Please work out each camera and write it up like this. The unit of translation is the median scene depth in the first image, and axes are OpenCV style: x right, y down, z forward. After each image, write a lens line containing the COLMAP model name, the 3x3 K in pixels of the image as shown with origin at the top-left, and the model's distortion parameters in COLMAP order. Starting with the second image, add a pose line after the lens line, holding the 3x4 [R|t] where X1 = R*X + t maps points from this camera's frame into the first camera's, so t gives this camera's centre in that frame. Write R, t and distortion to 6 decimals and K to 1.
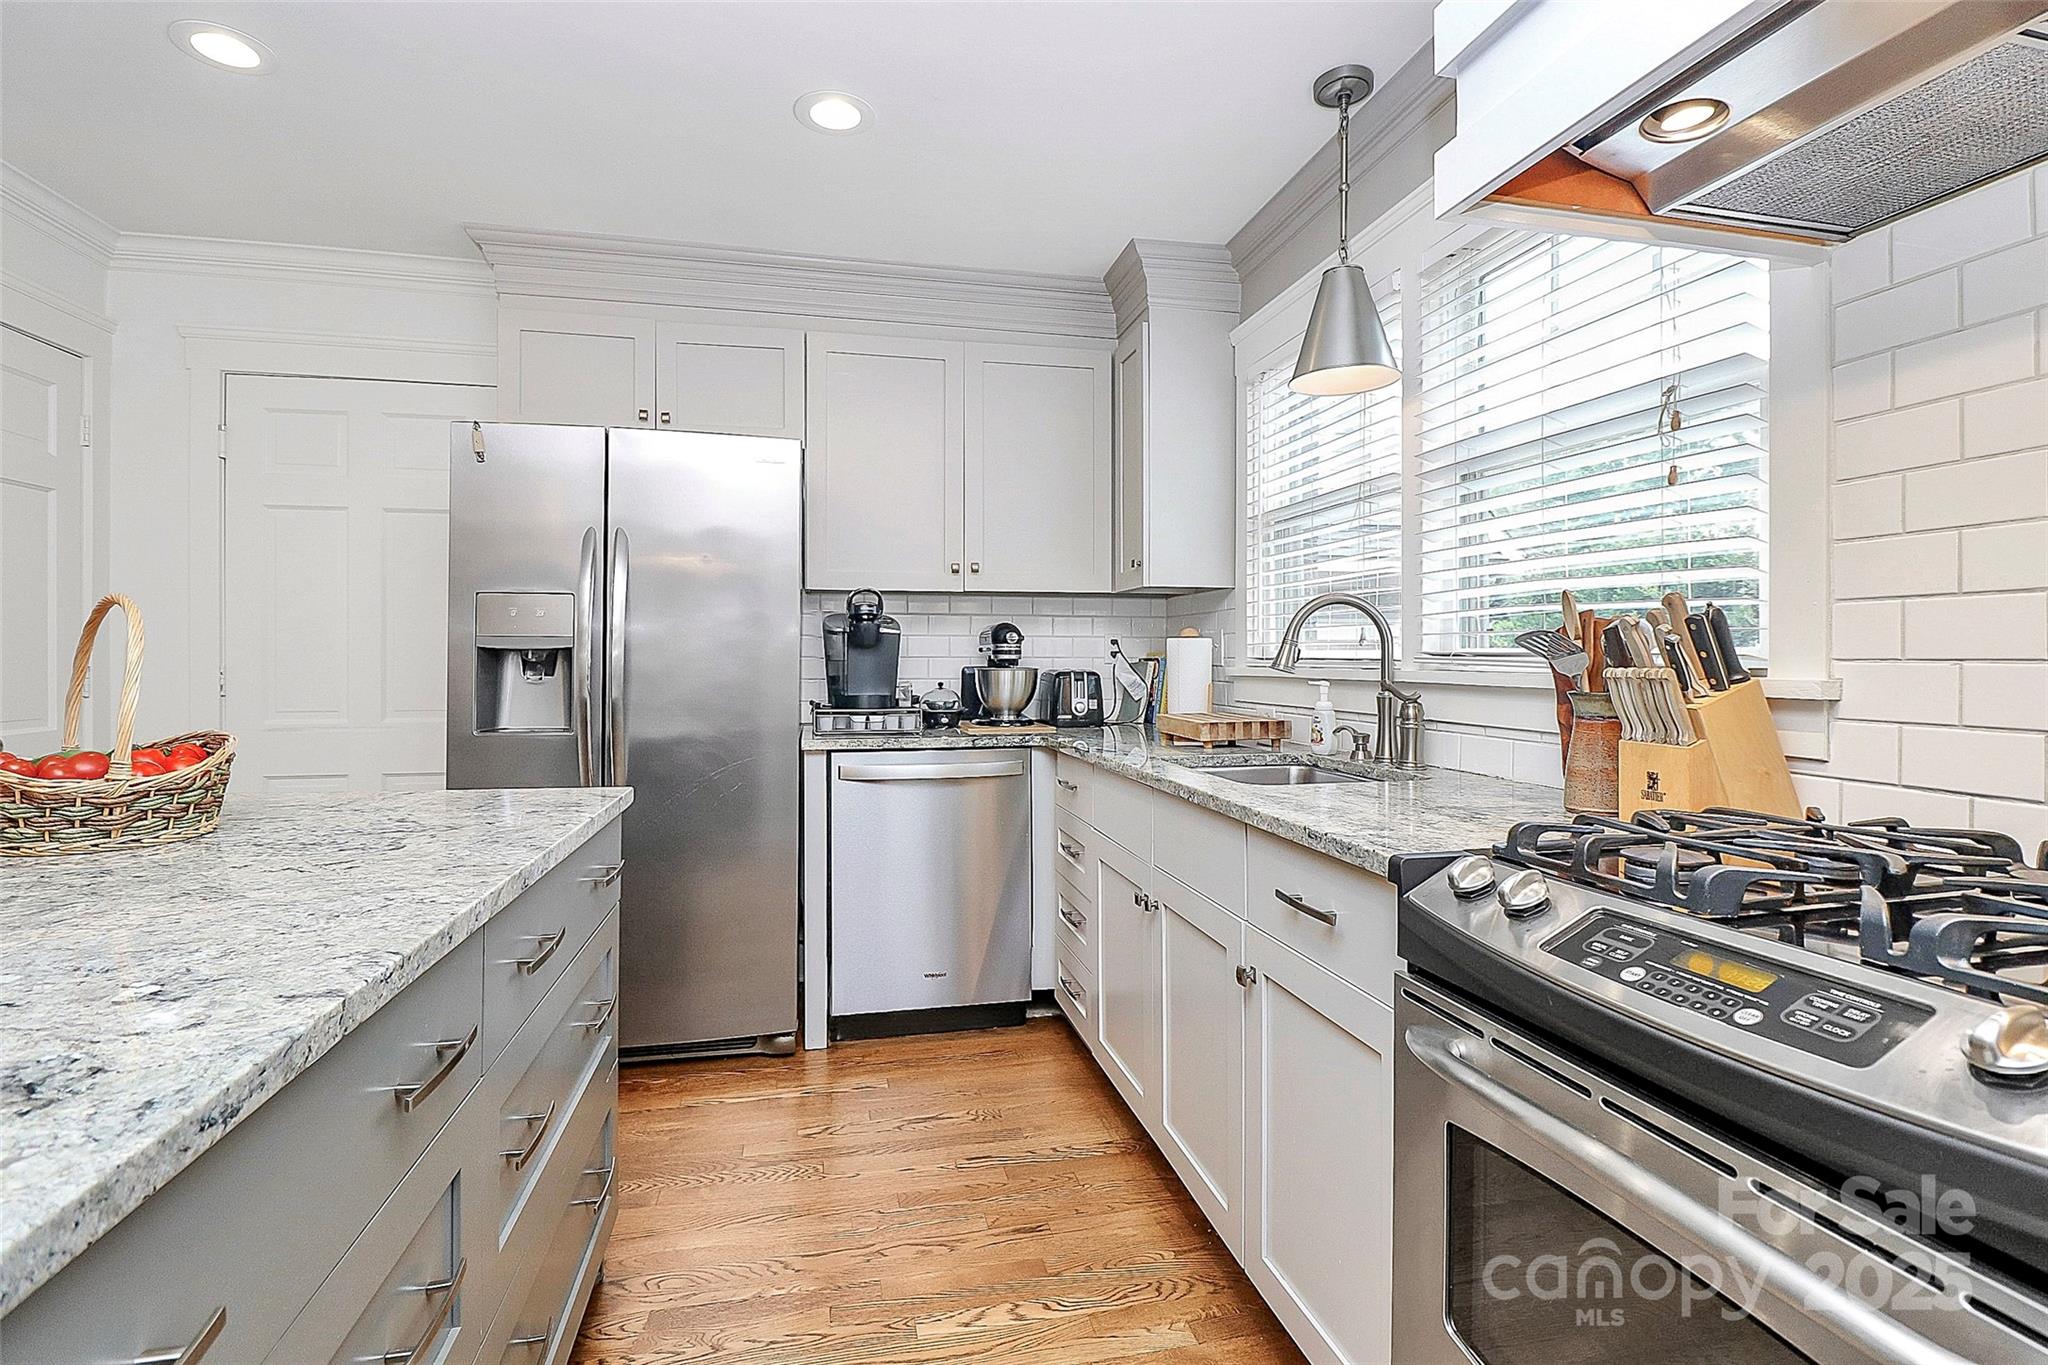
lens RADIAL K [[965.5, 0, 1027.3], [0, 965.5, 661.1], [0, 0, 1]] dist [0.001257, -0.014152]
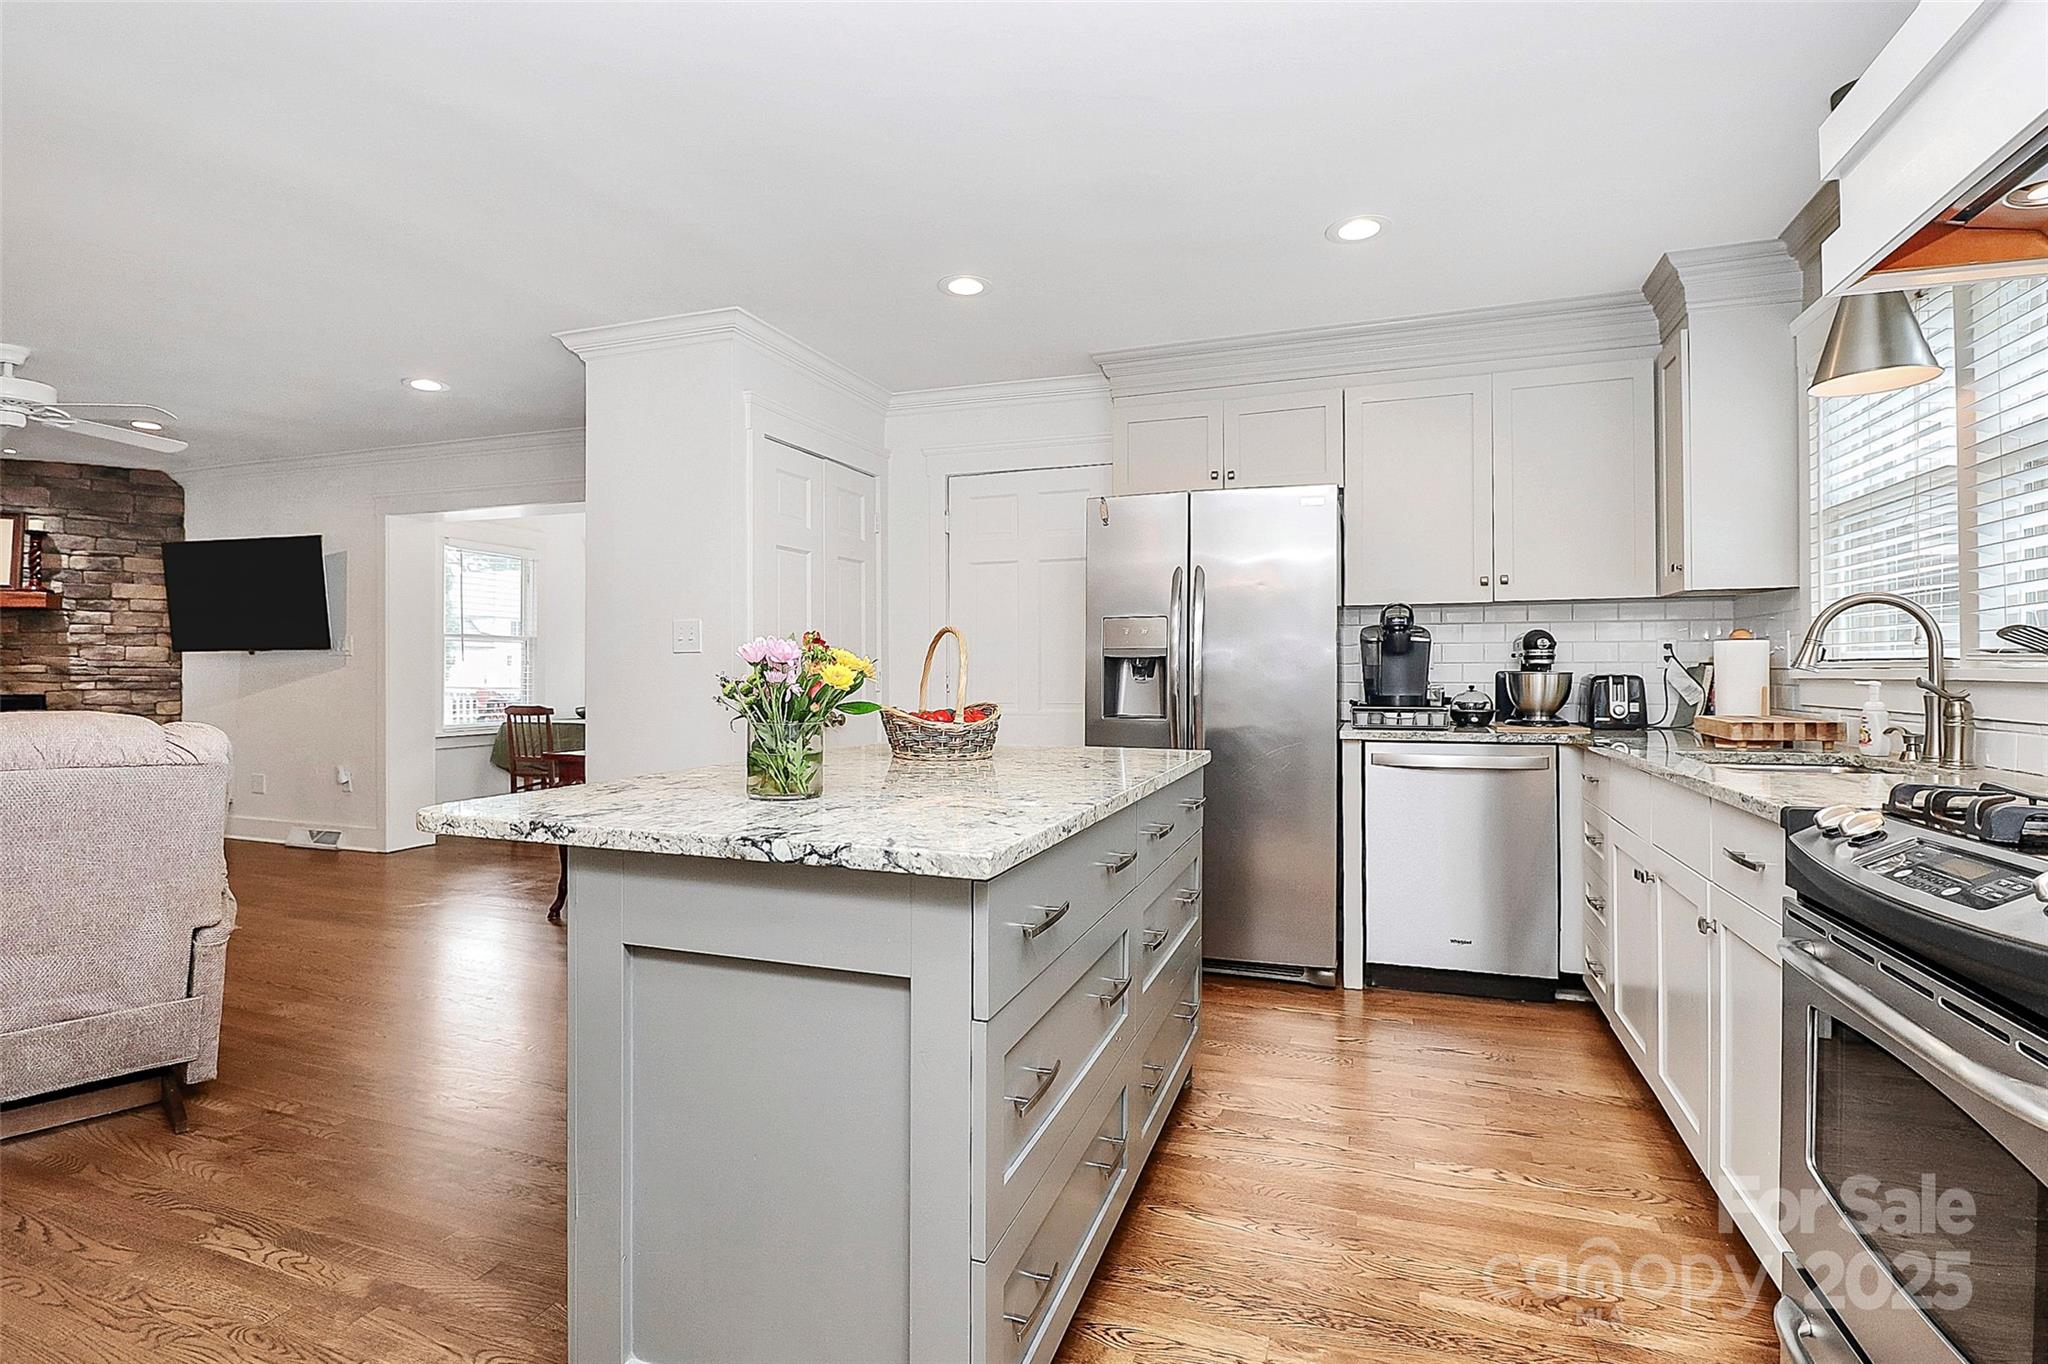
lens RADIAL K [[965.5, 0, 1027.3], [0, 965.5, 660.6], [0, 0, 1]] dist [0.001257, -0.014152]
pose [[0.843604, -0.008718, -0.536895, 0.087215], [0.001210, 0.999897, -0.014335, 0.010746], [0.536964, 0.011443, 0.843528, -0.235622]]
